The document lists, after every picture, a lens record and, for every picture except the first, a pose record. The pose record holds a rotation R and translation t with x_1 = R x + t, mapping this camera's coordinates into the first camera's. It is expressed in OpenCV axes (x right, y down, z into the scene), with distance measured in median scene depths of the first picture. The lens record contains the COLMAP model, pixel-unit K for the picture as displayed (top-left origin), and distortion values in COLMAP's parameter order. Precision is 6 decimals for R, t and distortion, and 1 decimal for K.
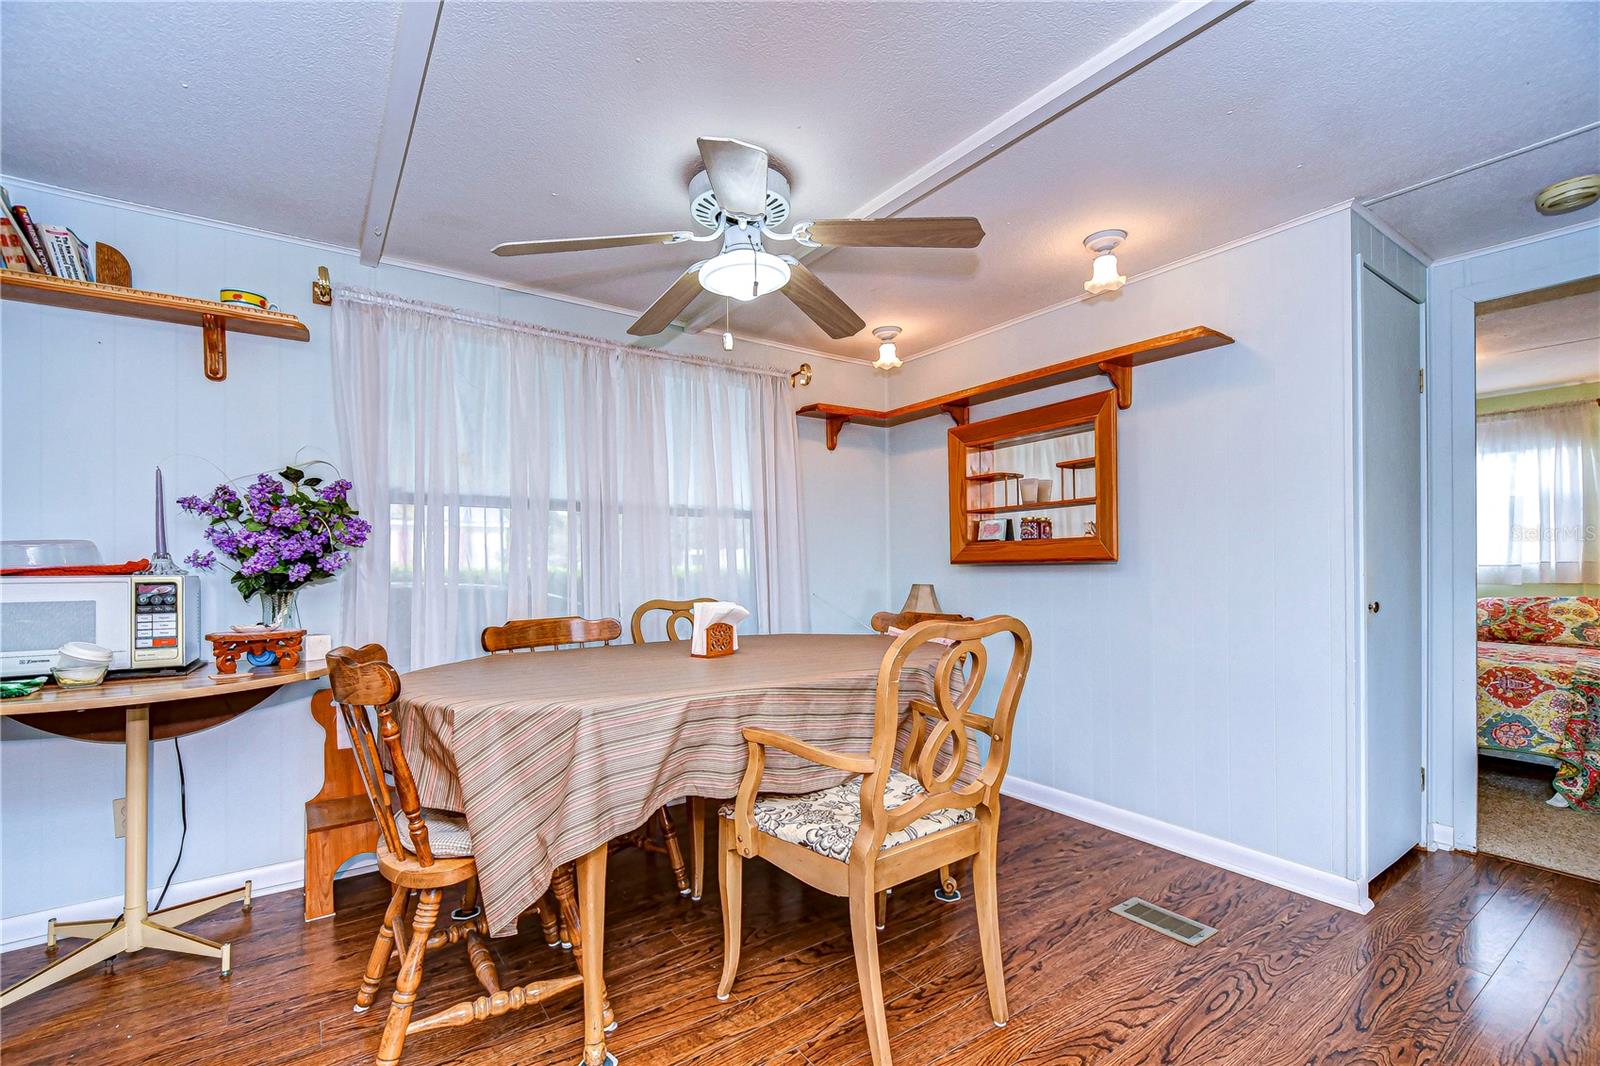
lens RADIAL K [[707.0, 0, 804.1], [0, 707.0, 557.5], [0, 0, 1]] dist [0.002087, -0.003508]
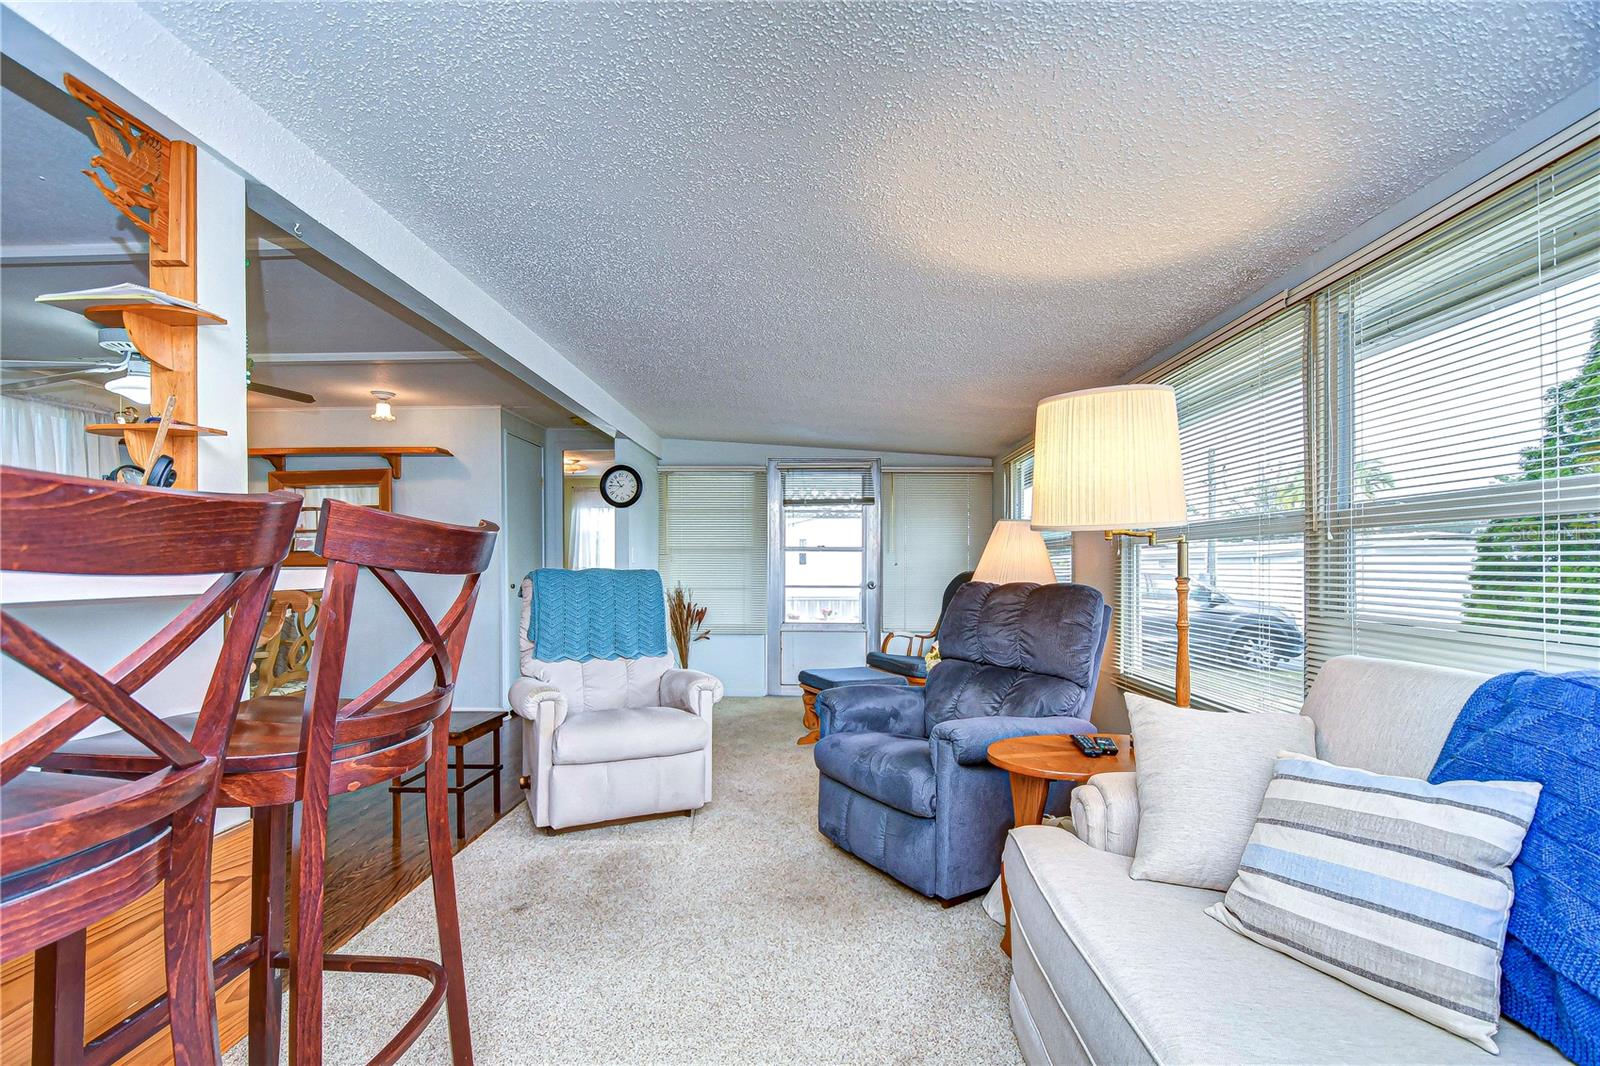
lens RADIAL K [[707.0, 0, 820.9], [0, 707.0, 551.2], [0, 0, 1]] dist [0.002087, -0.003508]
pose [[0.605018, 0.005187, 0.796195, -0.388212], [-0.006831, 0.999976, -0.001323, -0.040411], [-0.796182, -0.004638, 0.605039, -1.131267]]
